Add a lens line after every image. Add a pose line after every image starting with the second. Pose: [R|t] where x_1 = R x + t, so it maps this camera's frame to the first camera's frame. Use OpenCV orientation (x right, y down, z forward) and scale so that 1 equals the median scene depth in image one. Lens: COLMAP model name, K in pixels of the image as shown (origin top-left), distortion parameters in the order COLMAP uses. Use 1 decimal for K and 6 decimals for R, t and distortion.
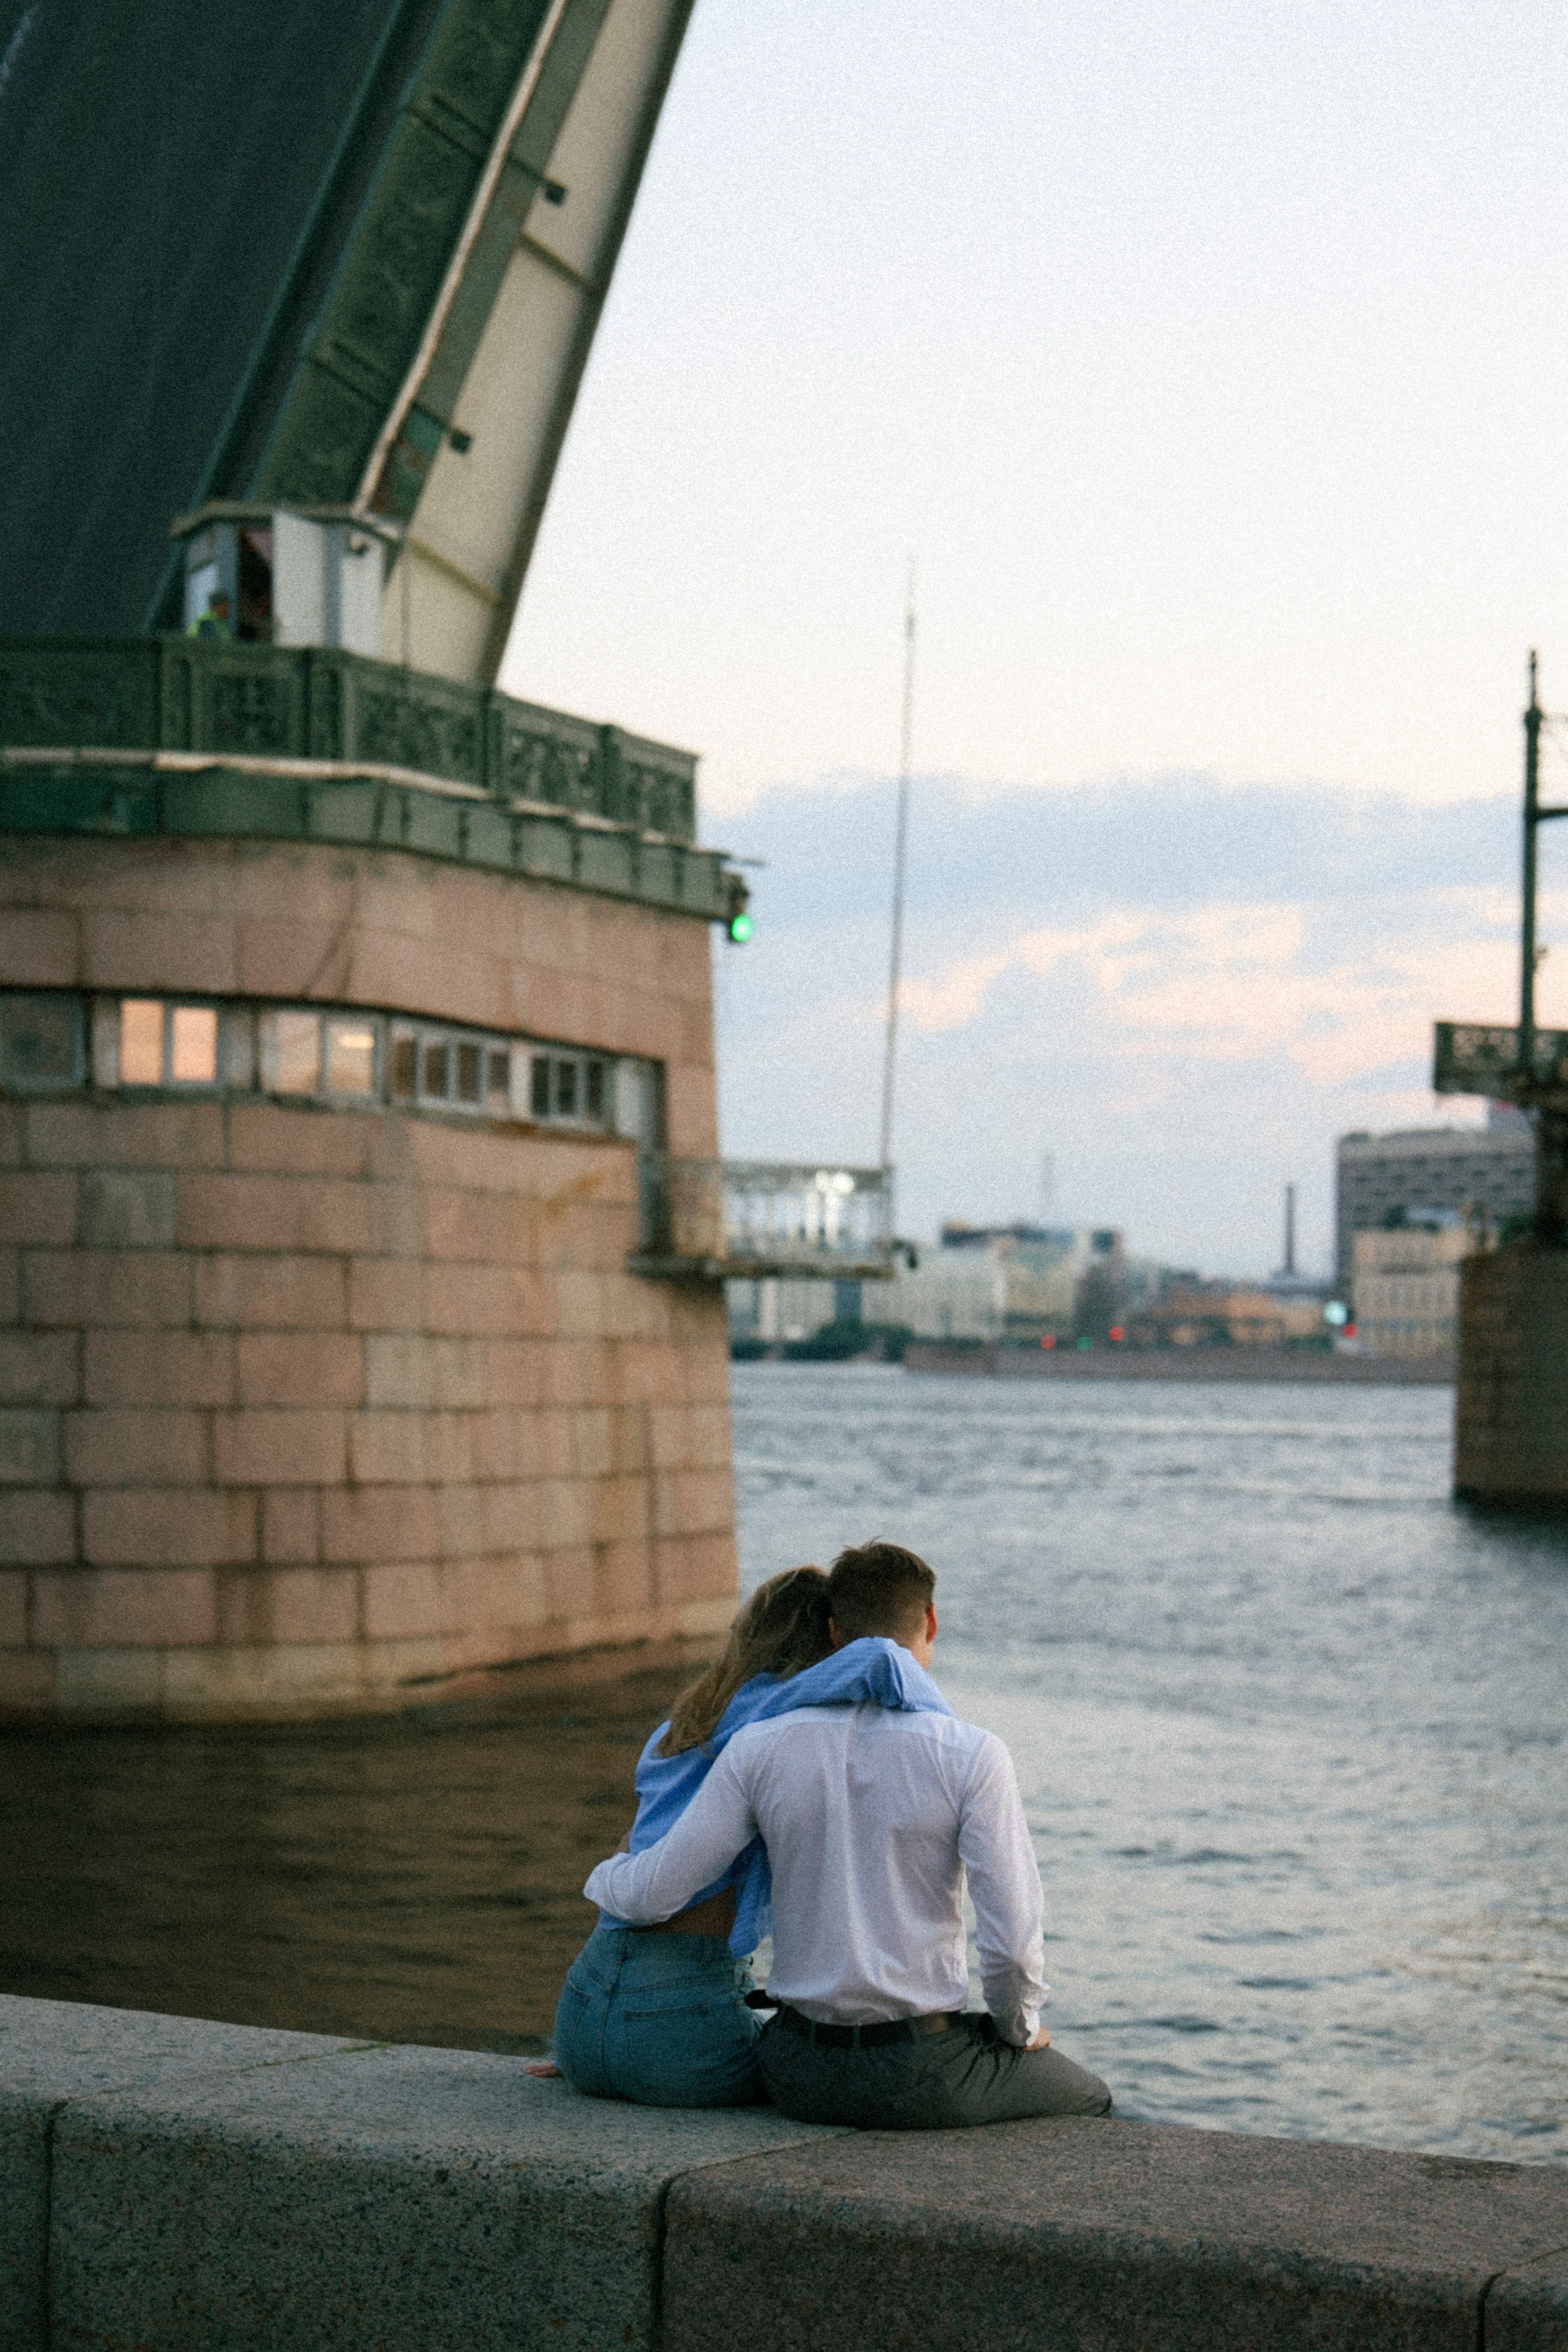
lens RADIAL K [[4606.7, 0, 750.1], [0, 4606.7, 1147.1], [0, 0, 1]] dist [-0.117335, 0.000000]
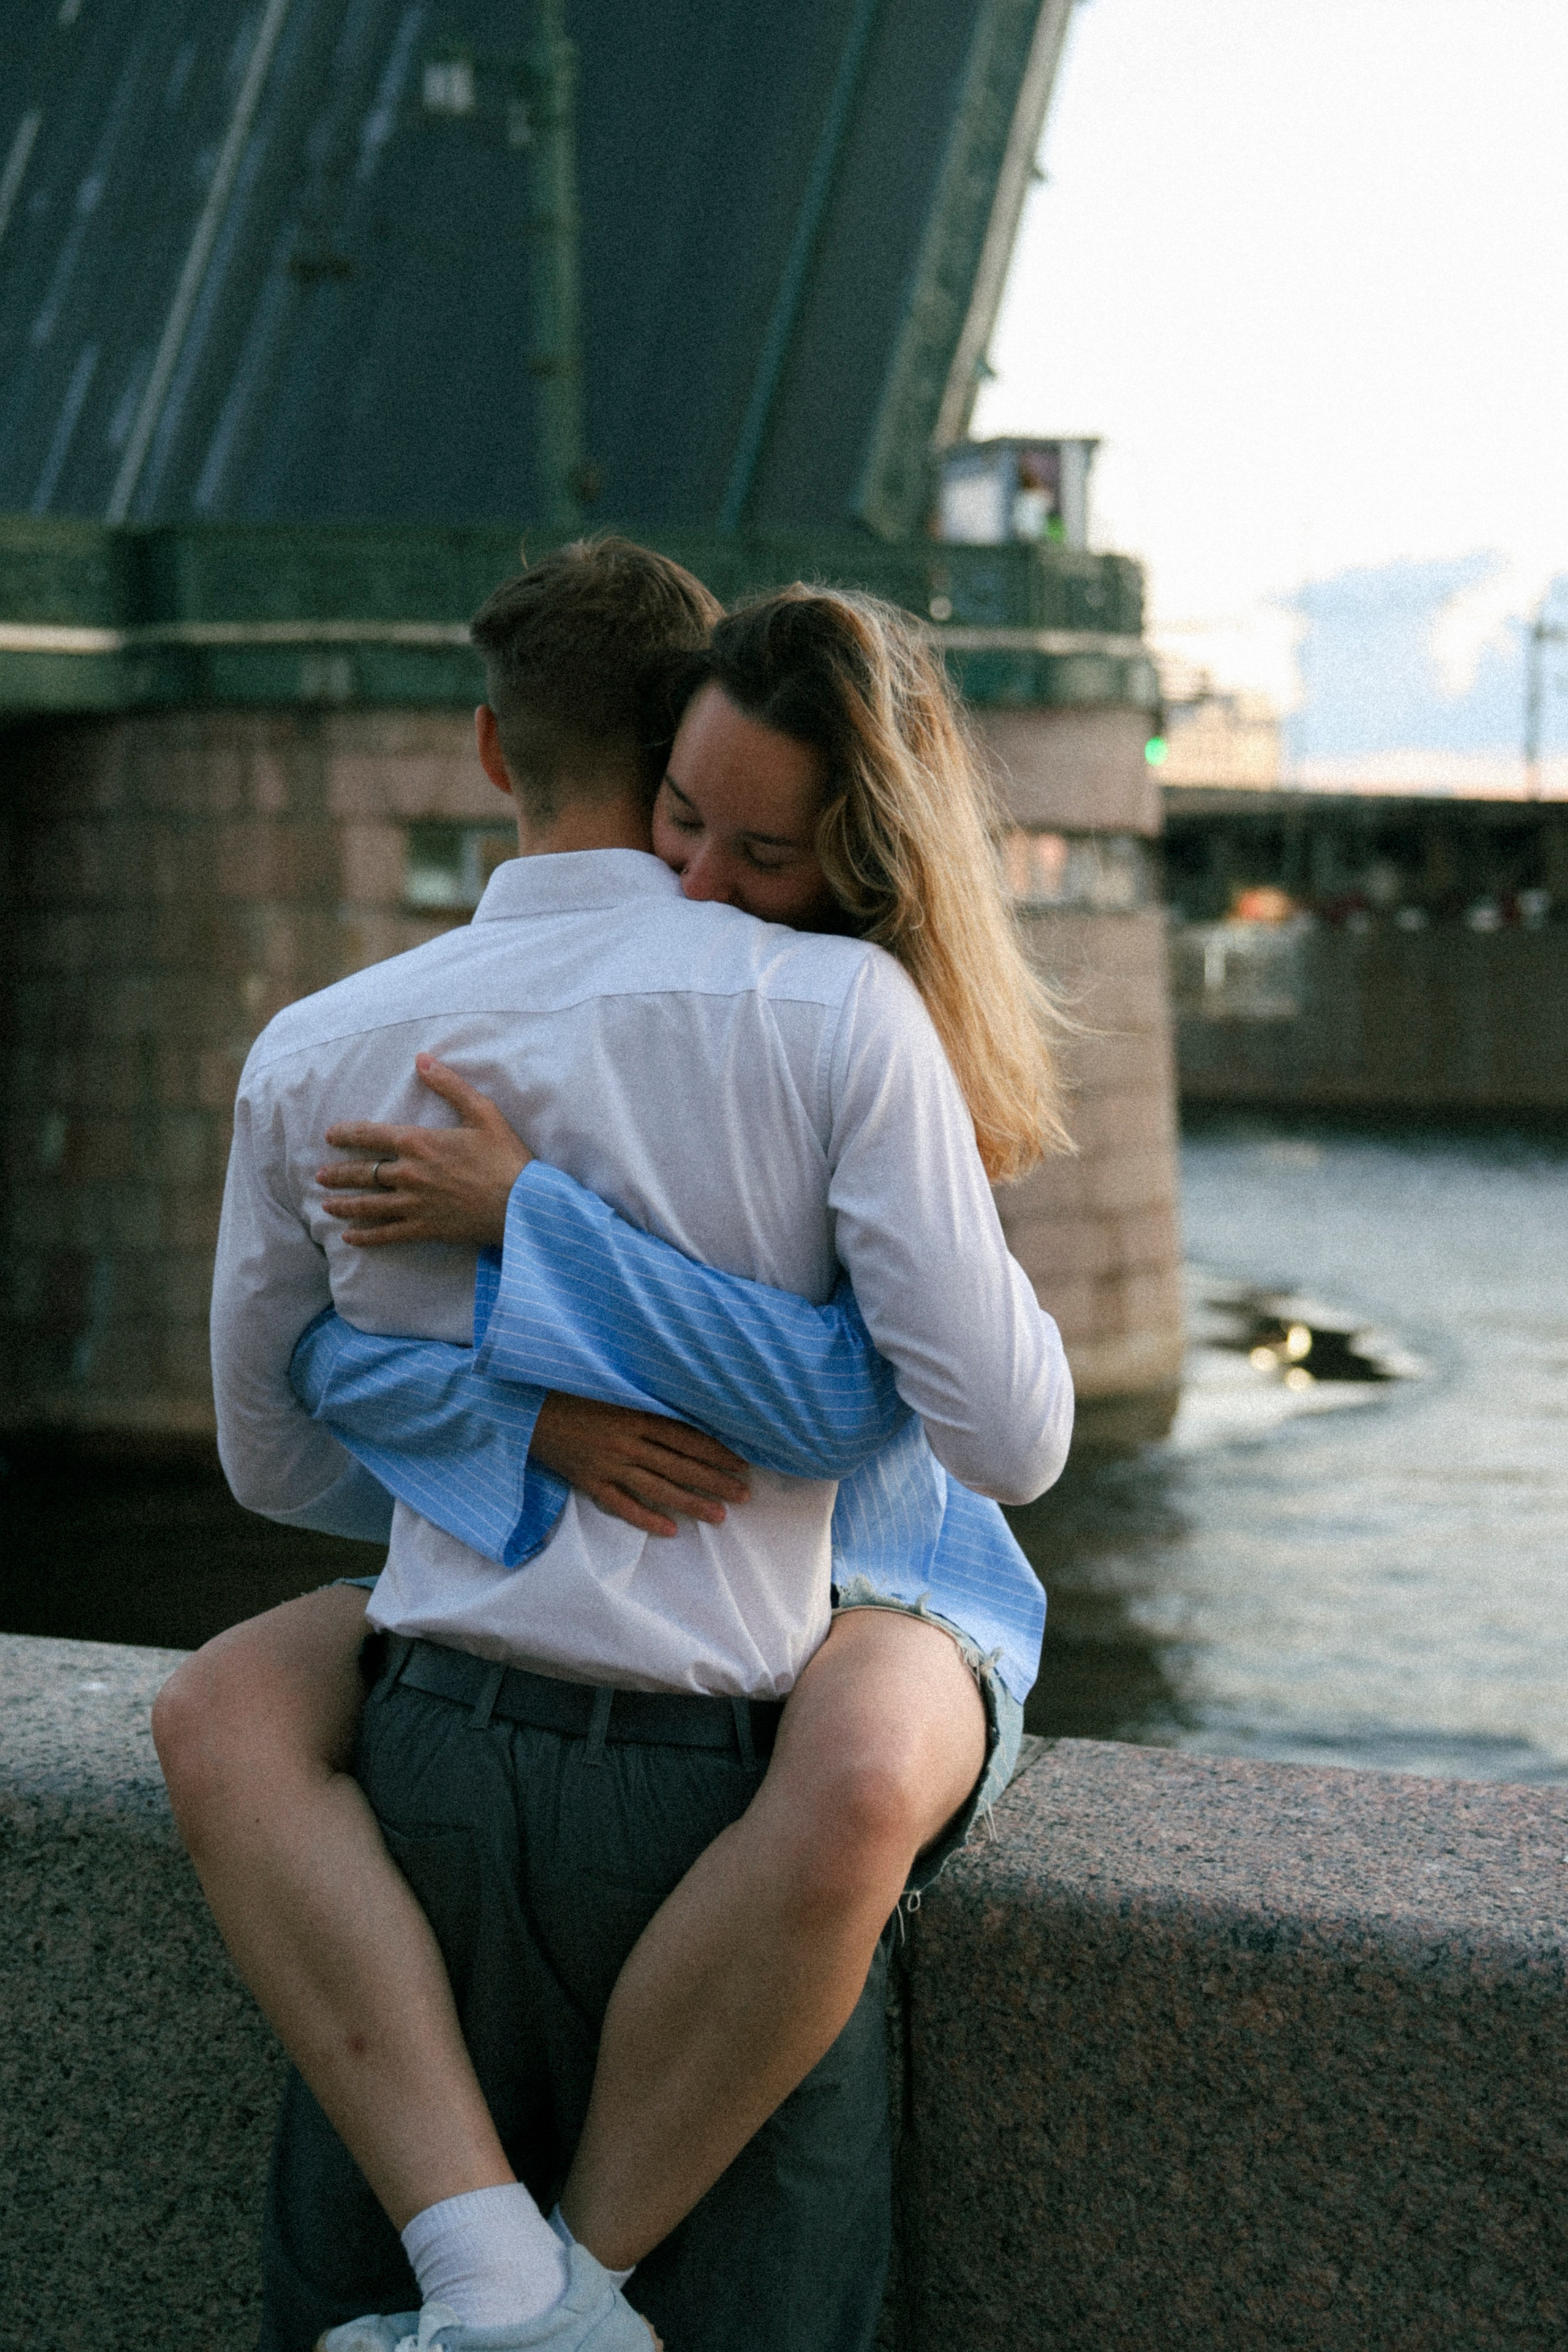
lens RADIAL K [[2978.0, 0, 776.5], [0, 2978.0, 1183.9], [0, 0, 1]] dist [-0.017091, 0.000000]
pose [[0.976792, -0.033889, 0.211491, -0.361460], [0.007970, 0.992471, 0.122221, -0.035646], [-0.214041, -0.117699, 0.969708, 0.199130]]
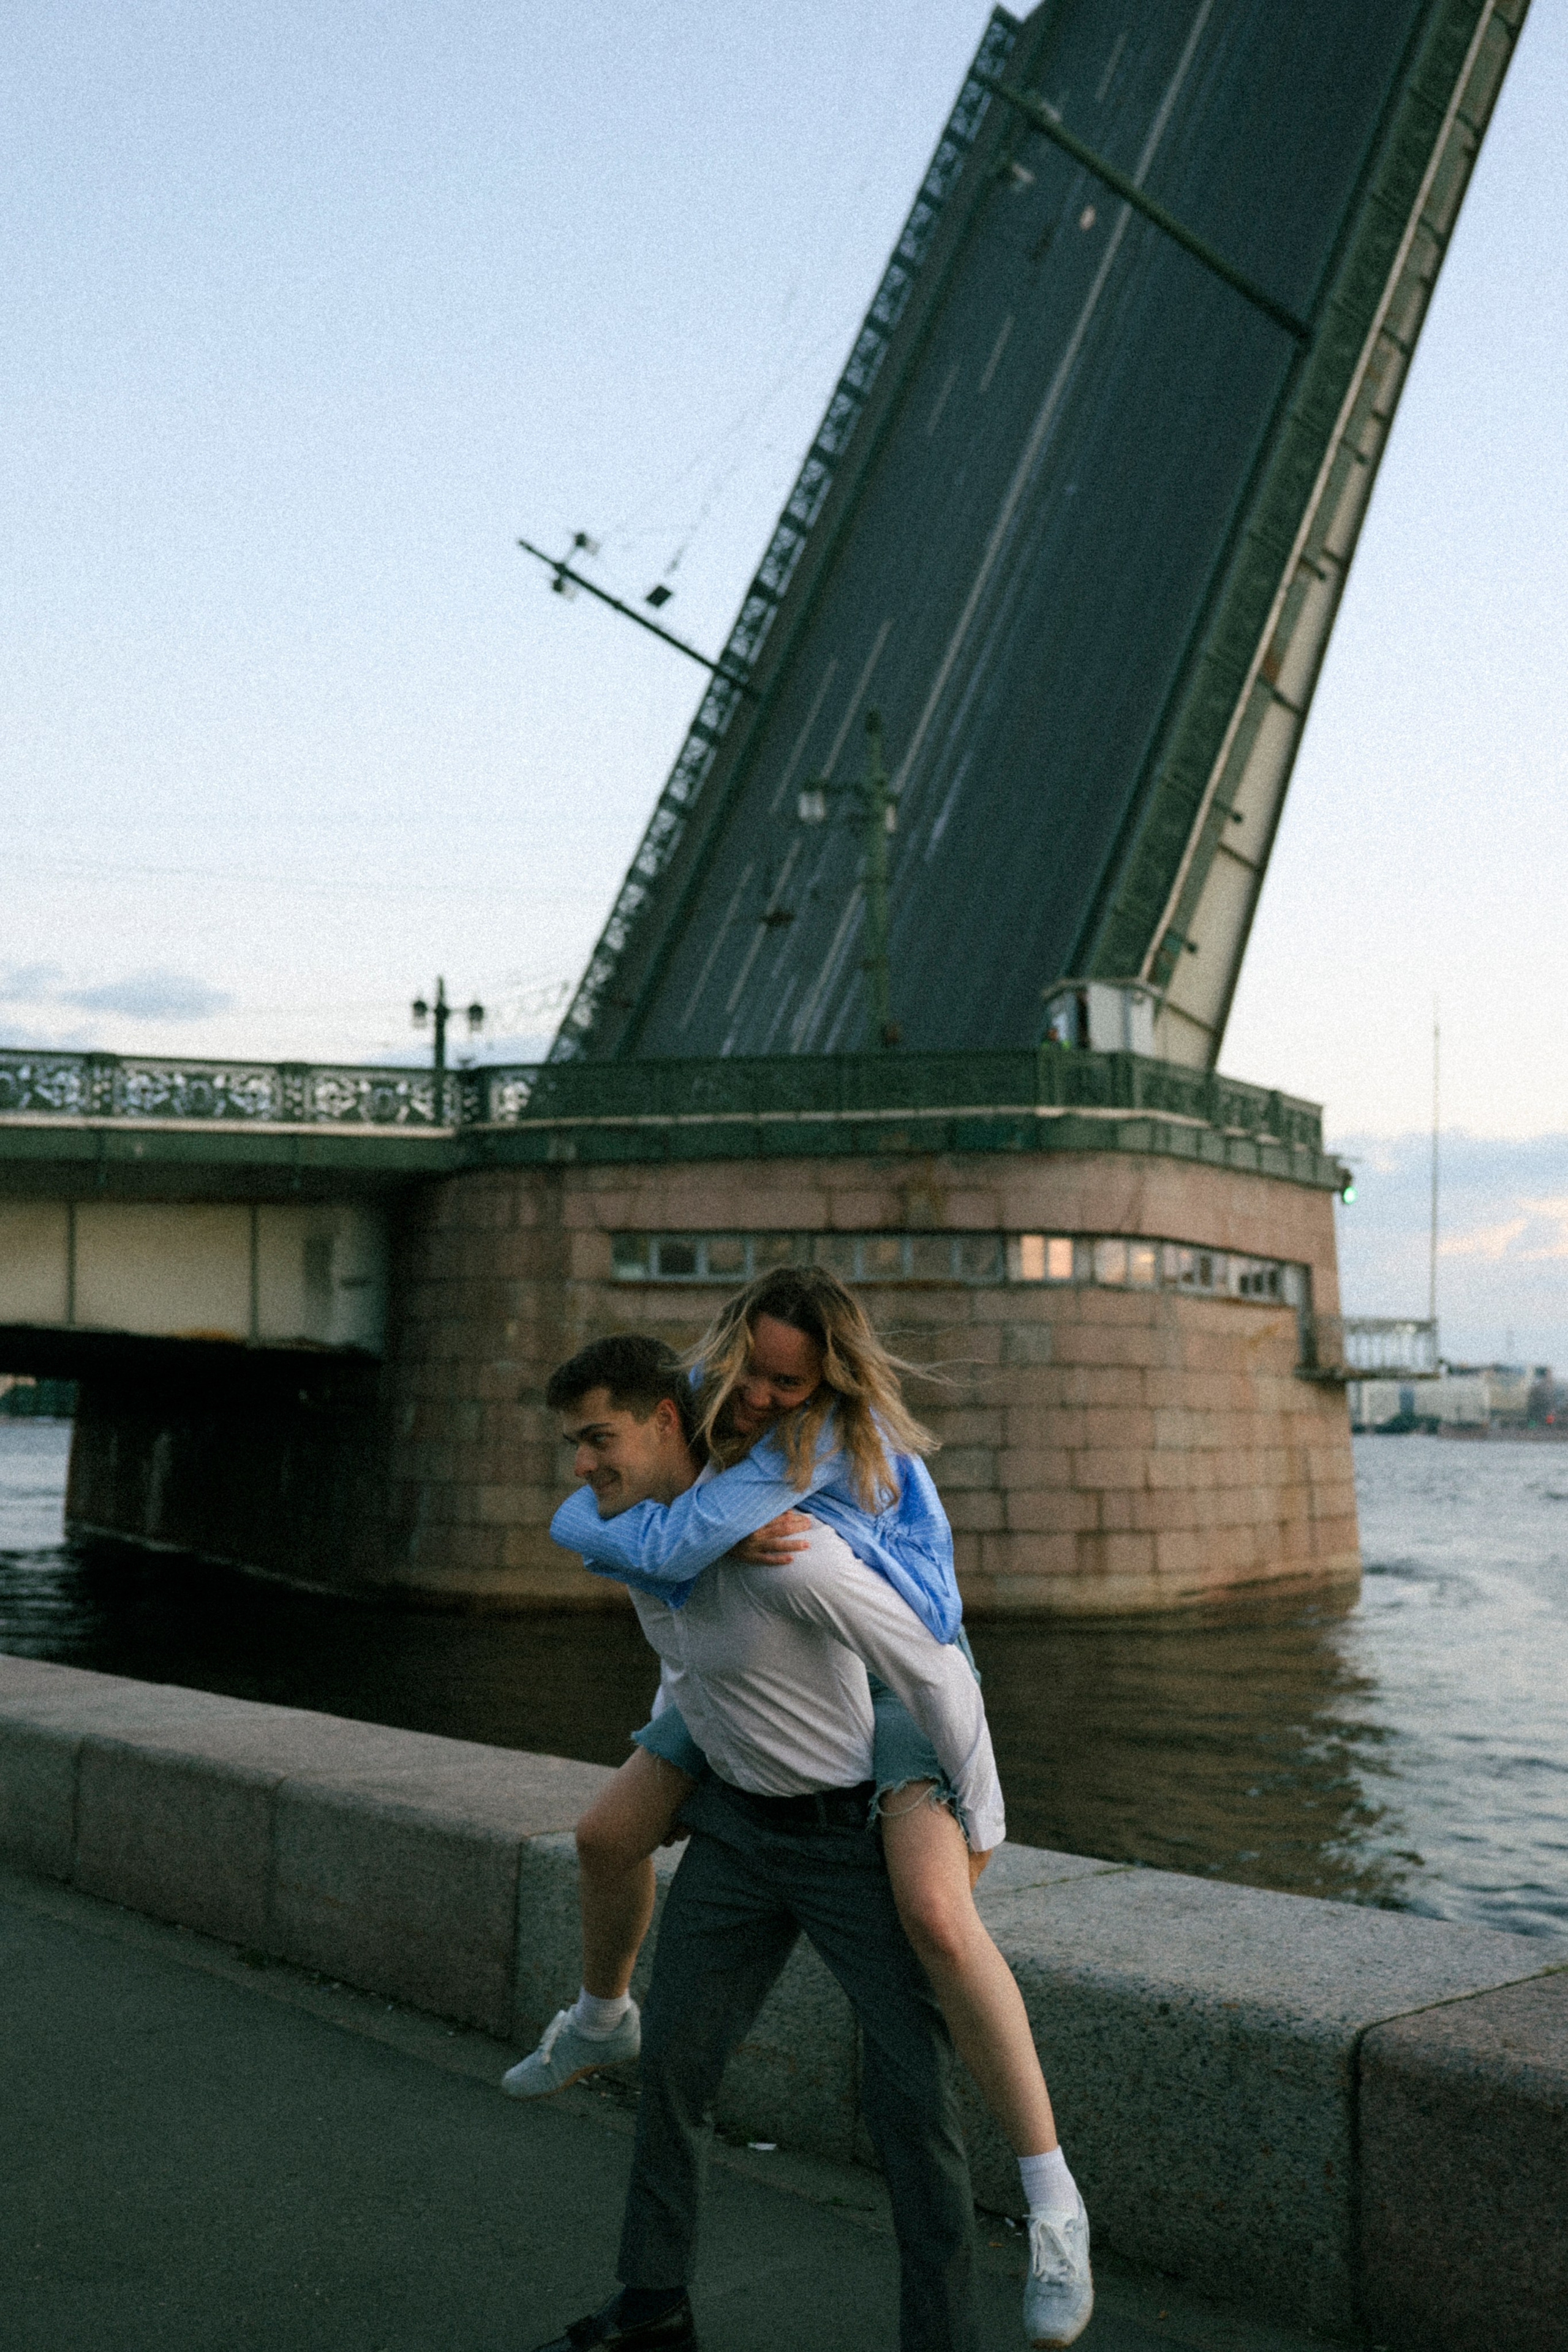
lens RADIAL K [[2218.5, 0, 801.9], [0, 2218.5, 1188.4], [0, 0, 1]] dist [0.008163, 0.000000]
pose [[0.970459, -0.031239, -0.239235, -0.002369], [0.015707, 0.997659, -0.066556, 0.008367], [0.240755, 0.060832, 0.968678, 0.070127]]
